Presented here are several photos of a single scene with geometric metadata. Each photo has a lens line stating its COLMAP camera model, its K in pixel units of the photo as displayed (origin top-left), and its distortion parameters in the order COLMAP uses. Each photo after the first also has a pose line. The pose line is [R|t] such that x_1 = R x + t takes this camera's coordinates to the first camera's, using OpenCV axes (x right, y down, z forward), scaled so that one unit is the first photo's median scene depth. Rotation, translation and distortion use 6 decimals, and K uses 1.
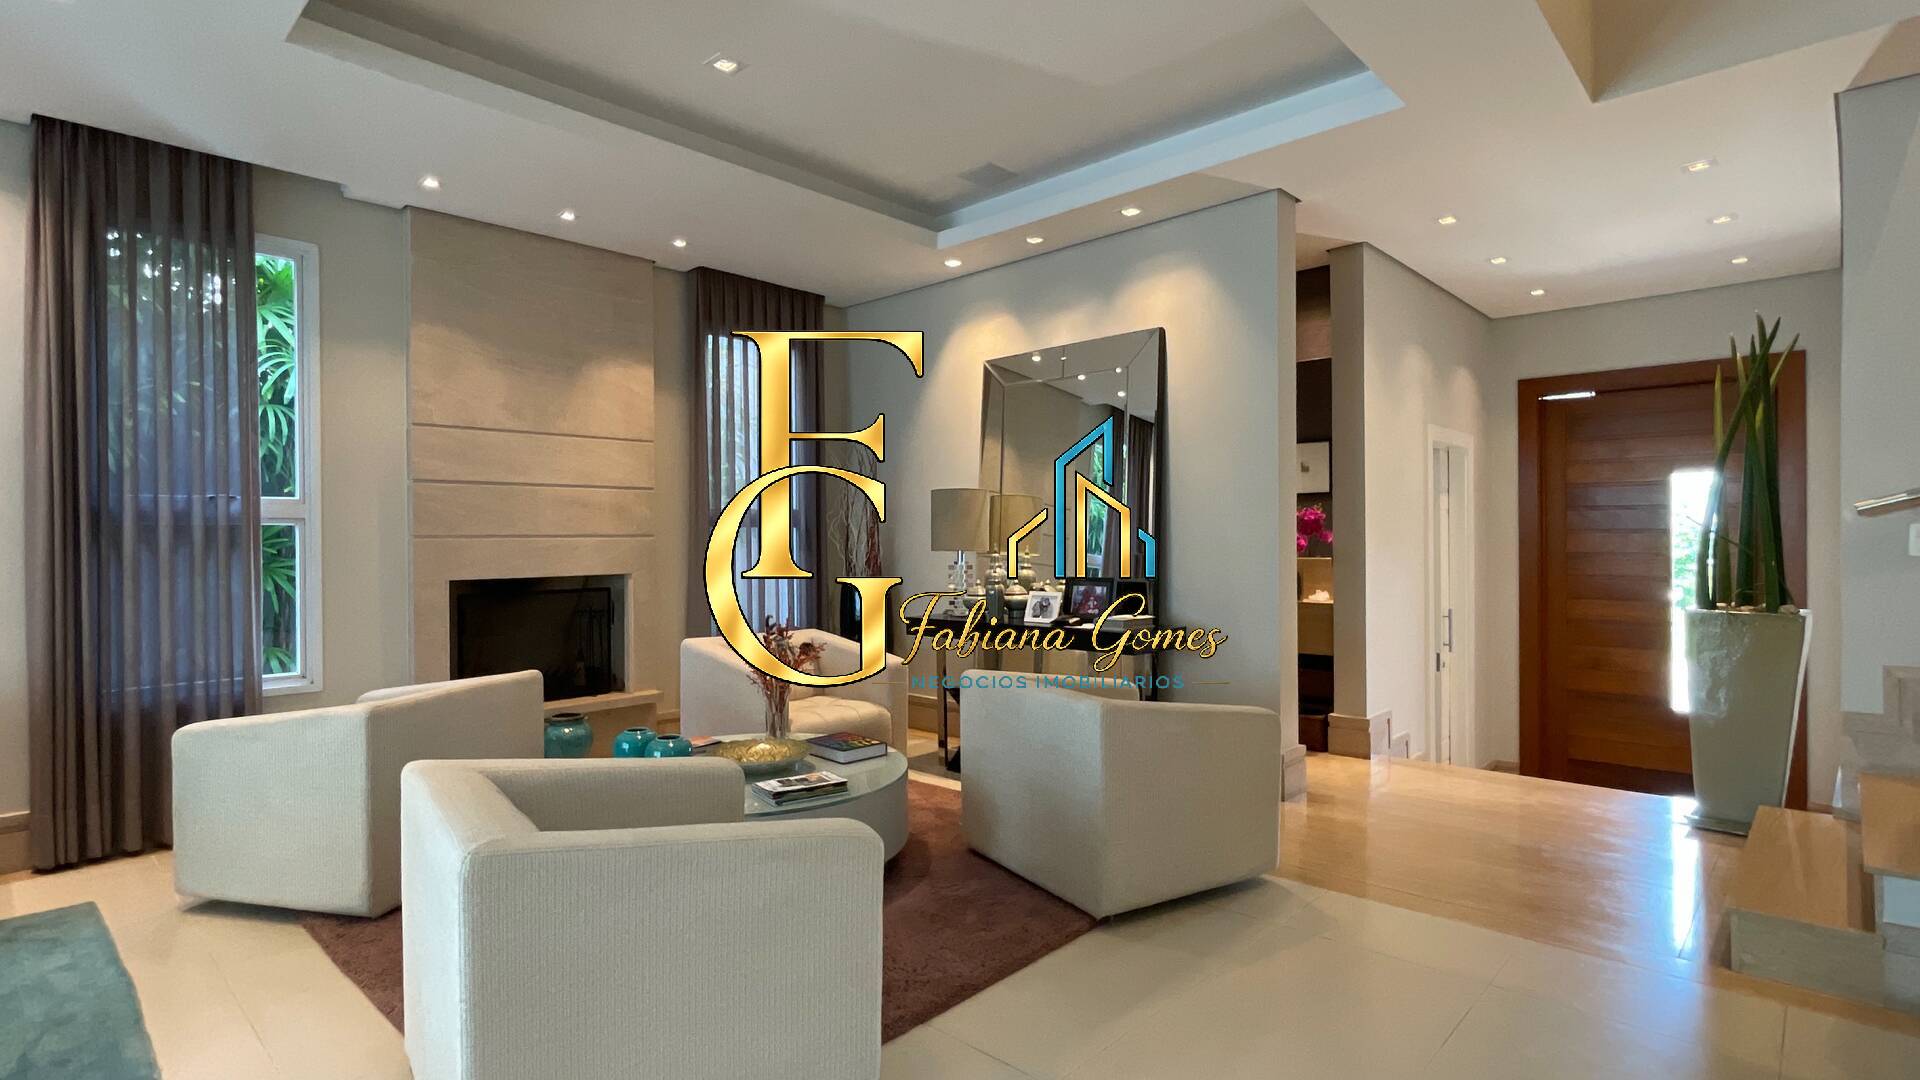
lens RADIAL K [[934.8, 0, 948.7], [0, 934.8, 541.1], [0, 0, 1]] dist [0.000459, -0.001003]
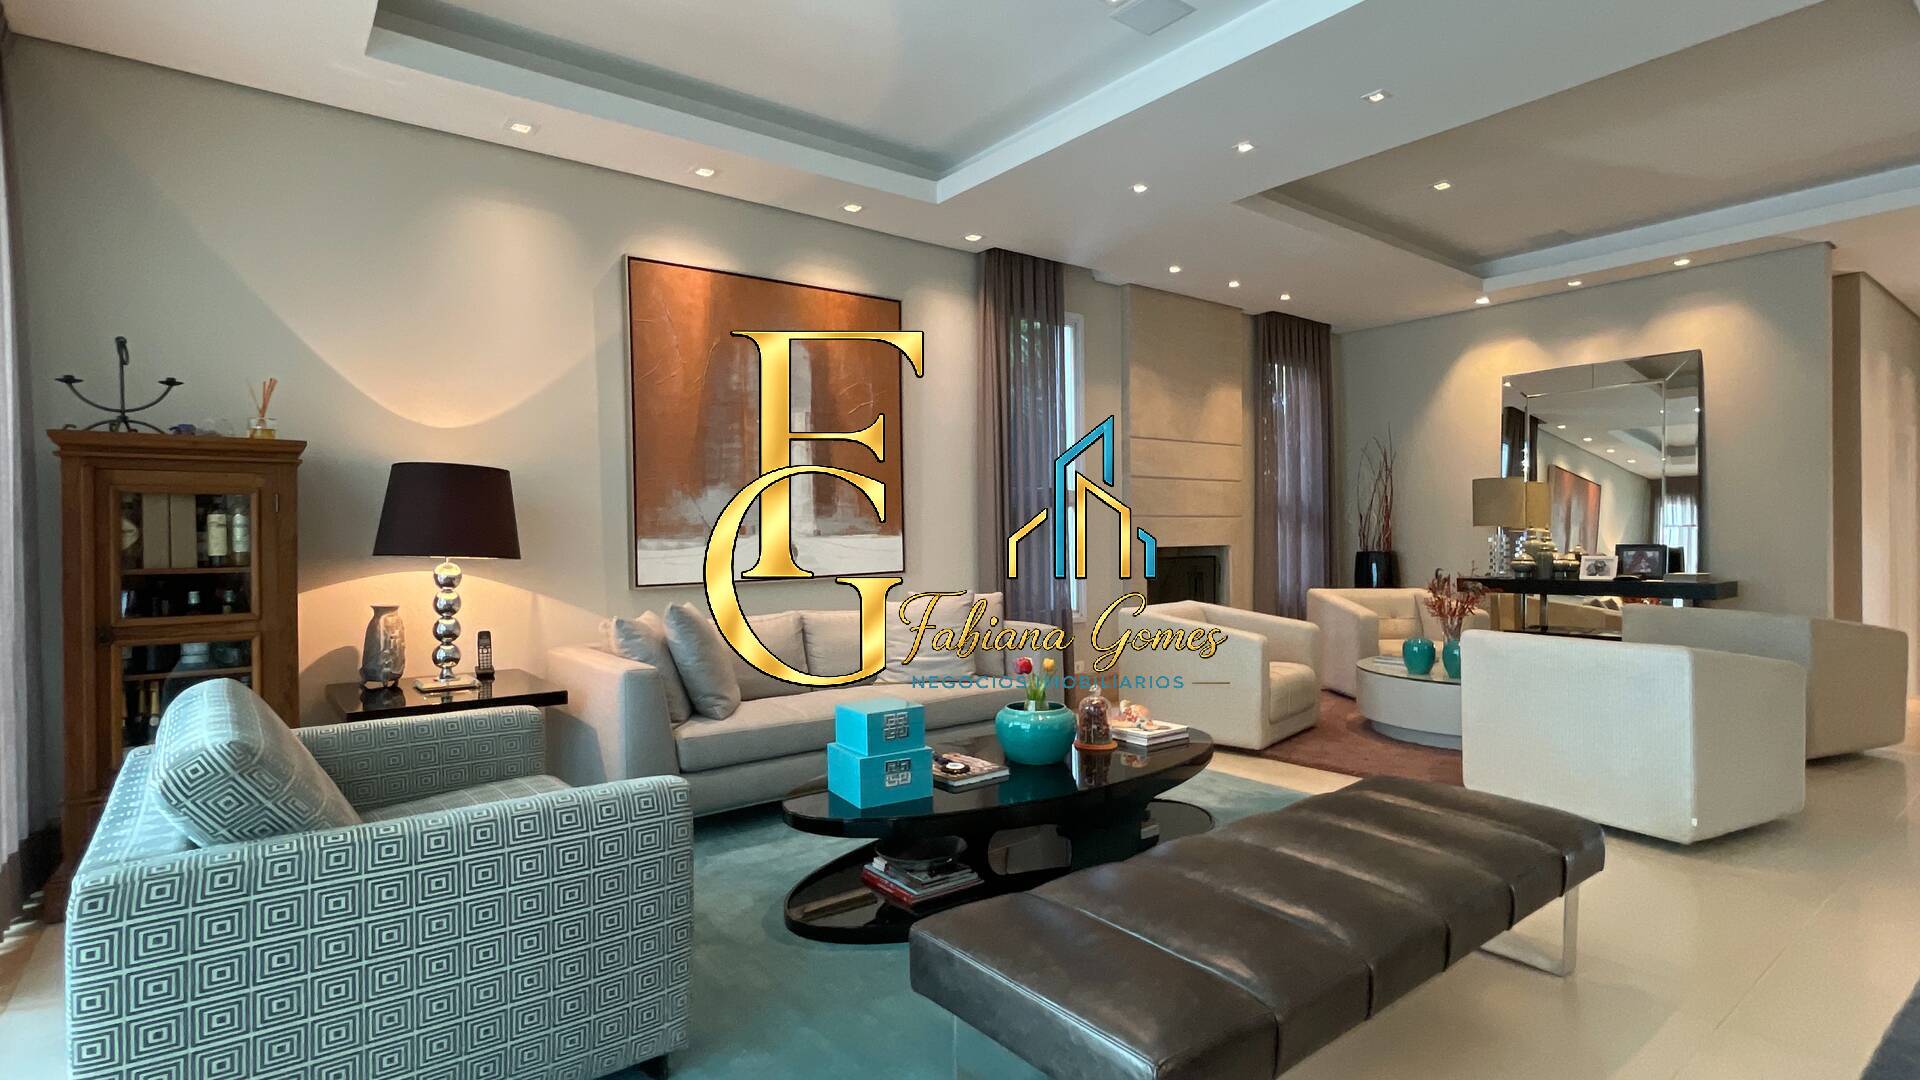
lens RADIAL K [[934.8, 0, 948.7], [0, 934.8, 541.1], [0, 0, 1]] dist [0.000459, -0.001003]
pose [[0.989550, -0.003808, -0.144142, -0.548746], [0.004053, 0.999991, 0.001410, 0.025402], [0.144136, -0.001980, 0.989556, -0.377418]]
